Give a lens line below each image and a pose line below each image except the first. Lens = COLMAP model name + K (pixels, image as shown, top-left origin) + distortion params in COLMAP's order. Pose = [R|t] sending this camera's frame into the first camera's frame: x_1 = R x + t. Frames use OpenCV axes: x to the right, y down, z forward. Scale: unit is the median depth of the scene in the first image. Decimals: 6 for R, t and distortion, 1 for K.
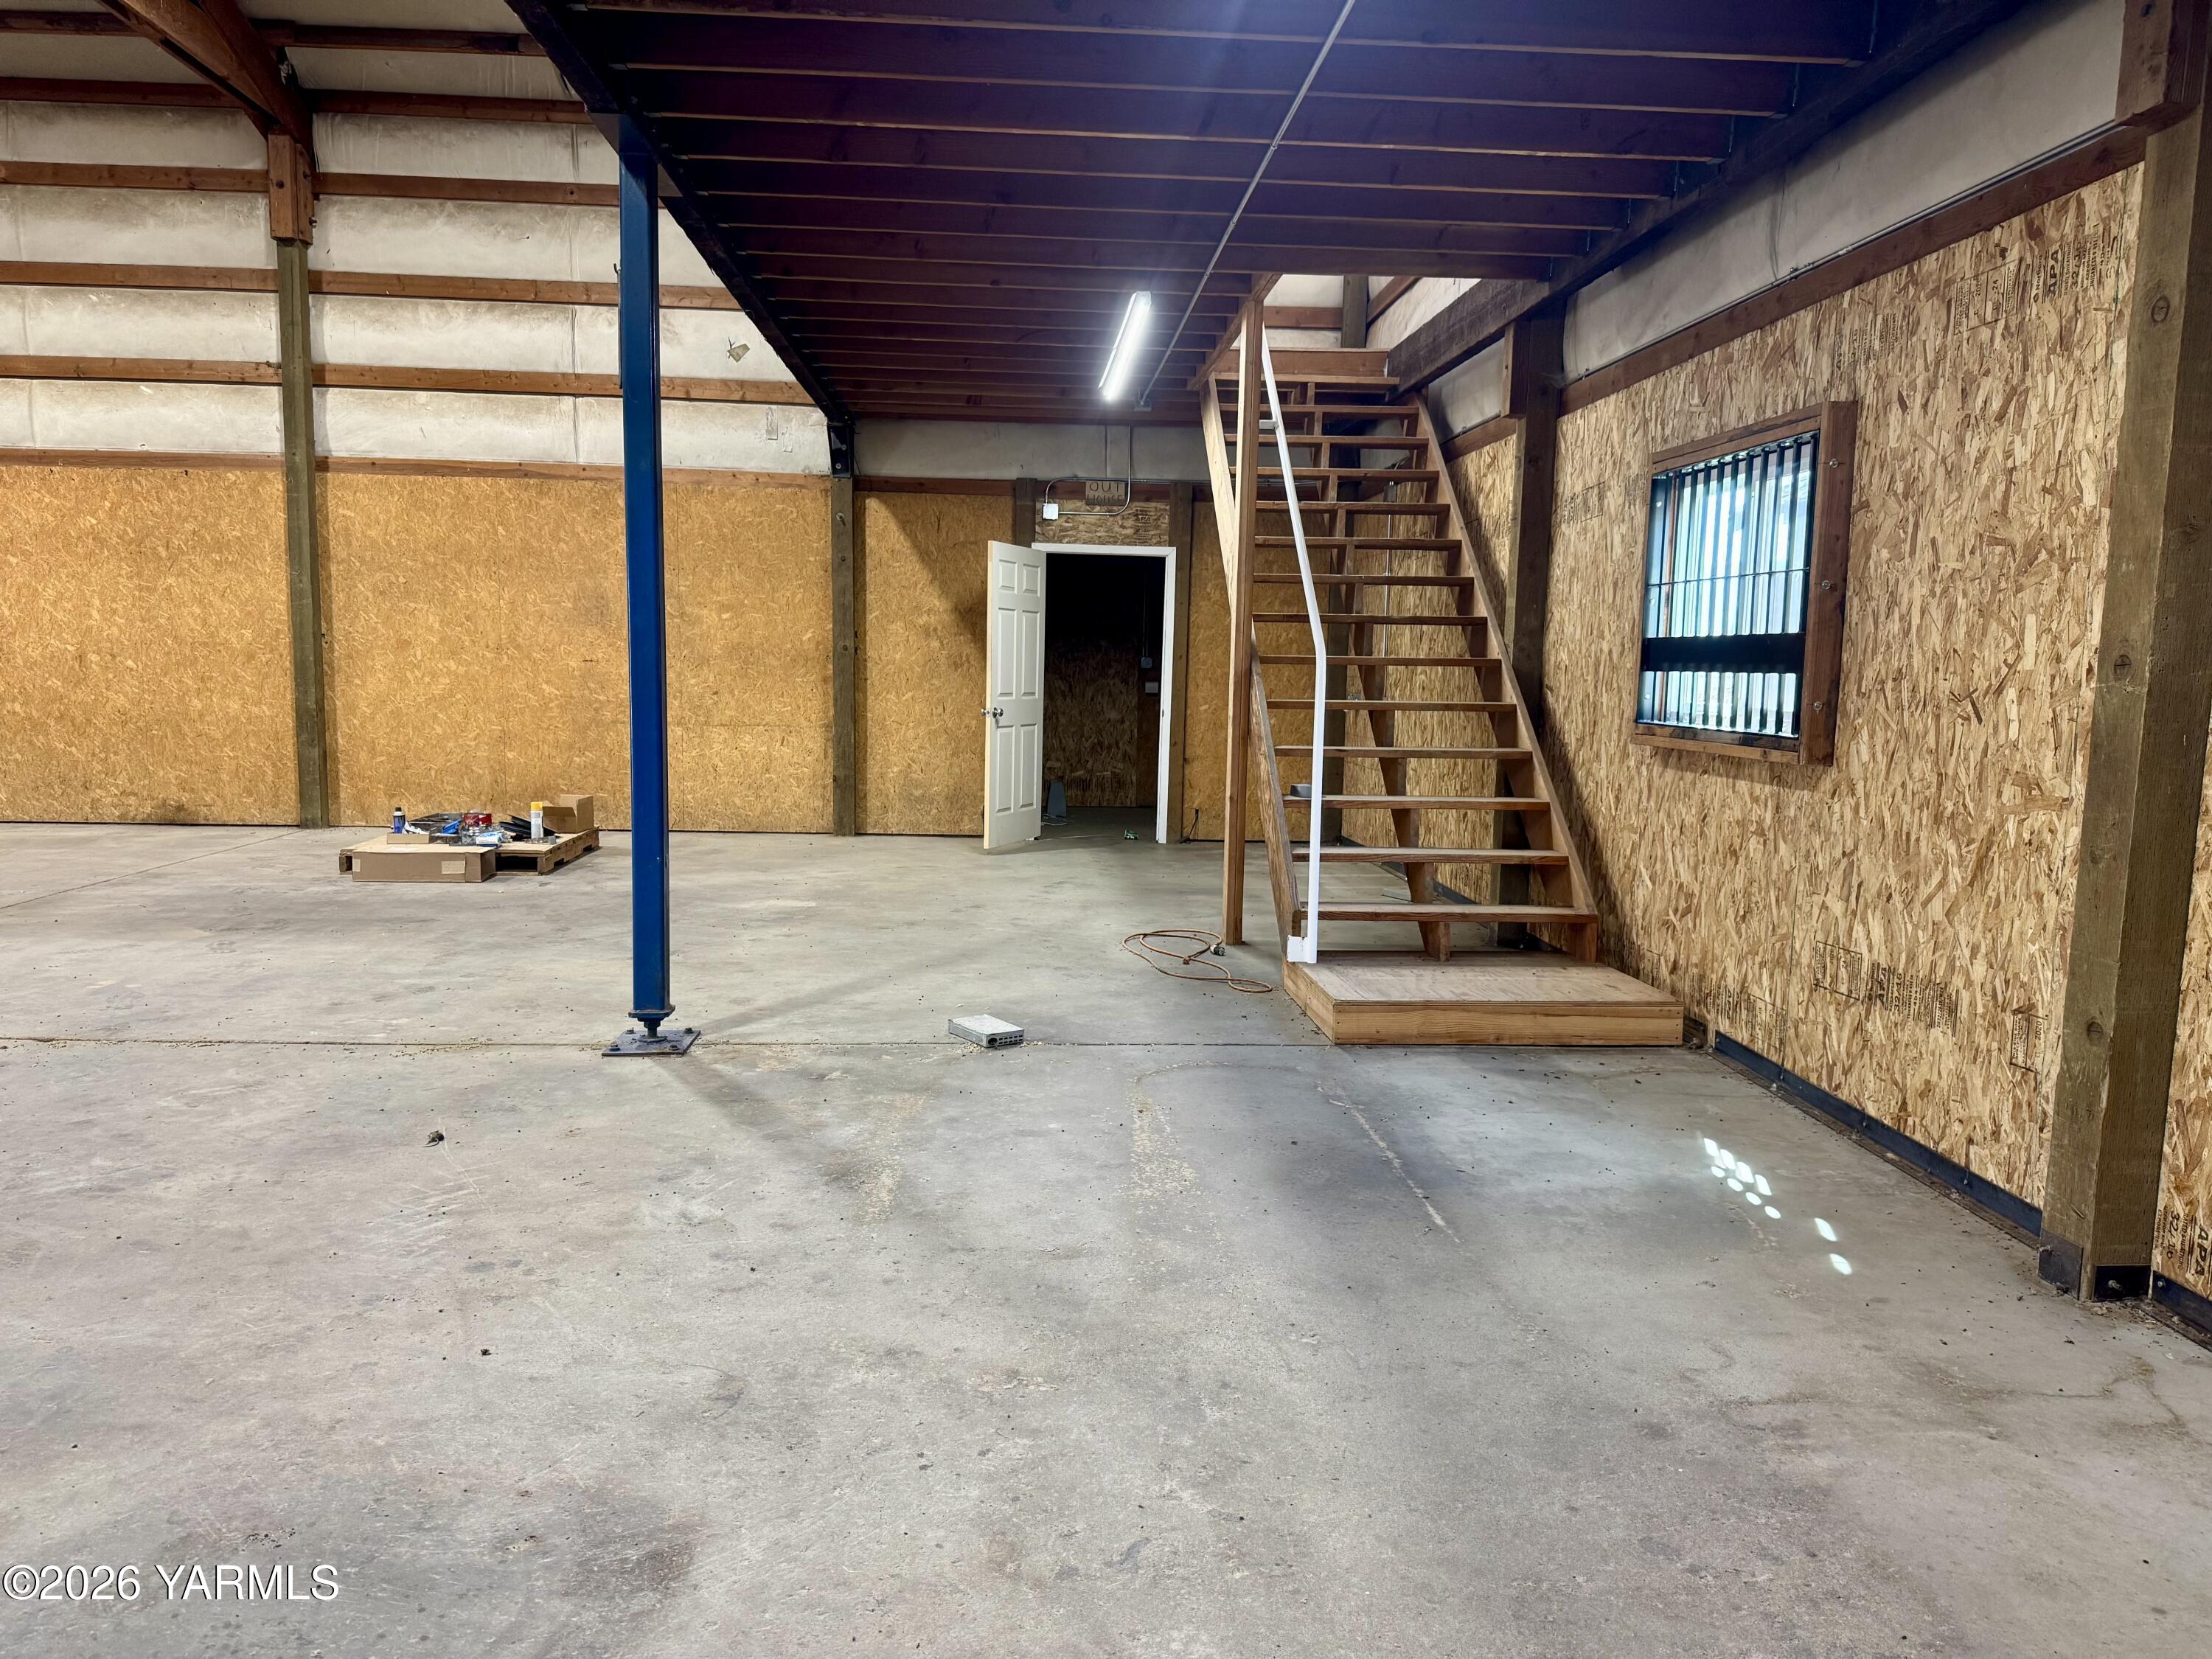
lens RADIAL K [[1610.1, 0, 1103.9], [0, 1610.1, 842.6], [0, 0, 1]] dist [-0.002925, -0.001276]
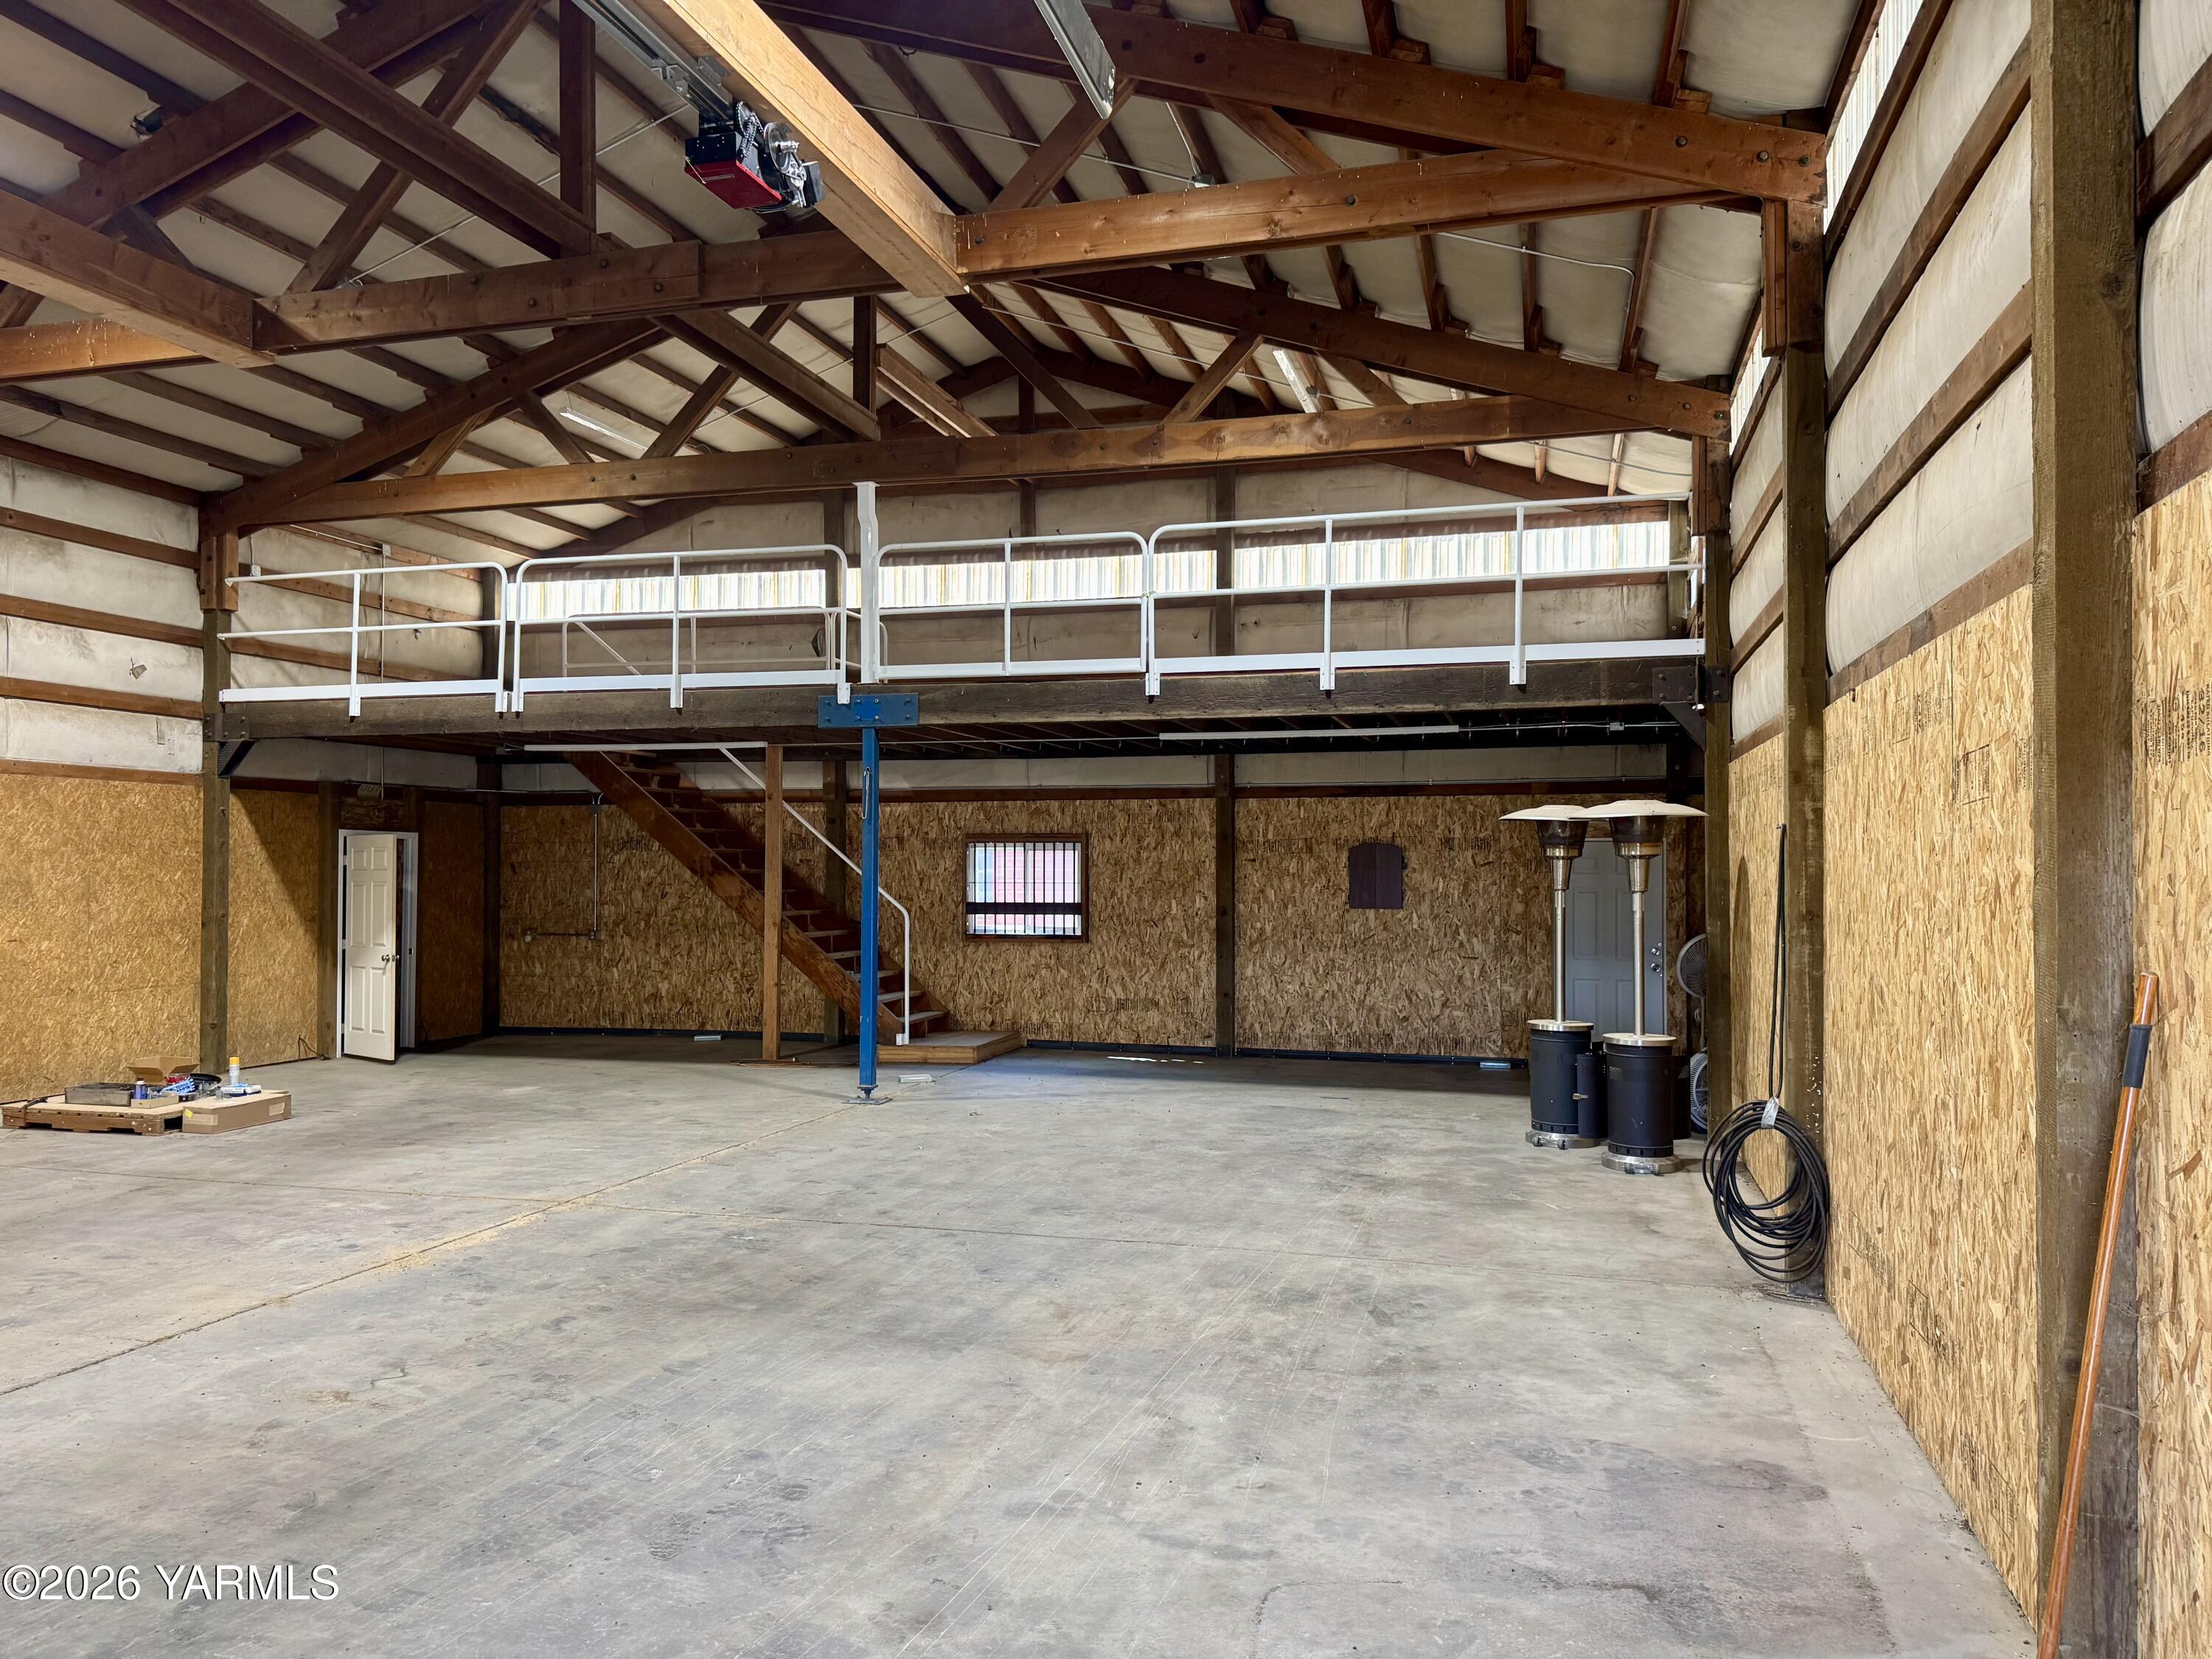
lens RADIAL K [[1610.1, 0, 1100.4], [0, 1610.1, 838.1], [0, 0, 1]] dist [-0.002925, -0.001276]
pose [[0.272985, 0.003114, 0.962013, -2.822661], [0.115811, 0.992616, -0.036076, -0.145170], [-0.955022, 0.121260, 0.270609, 0.065518]]
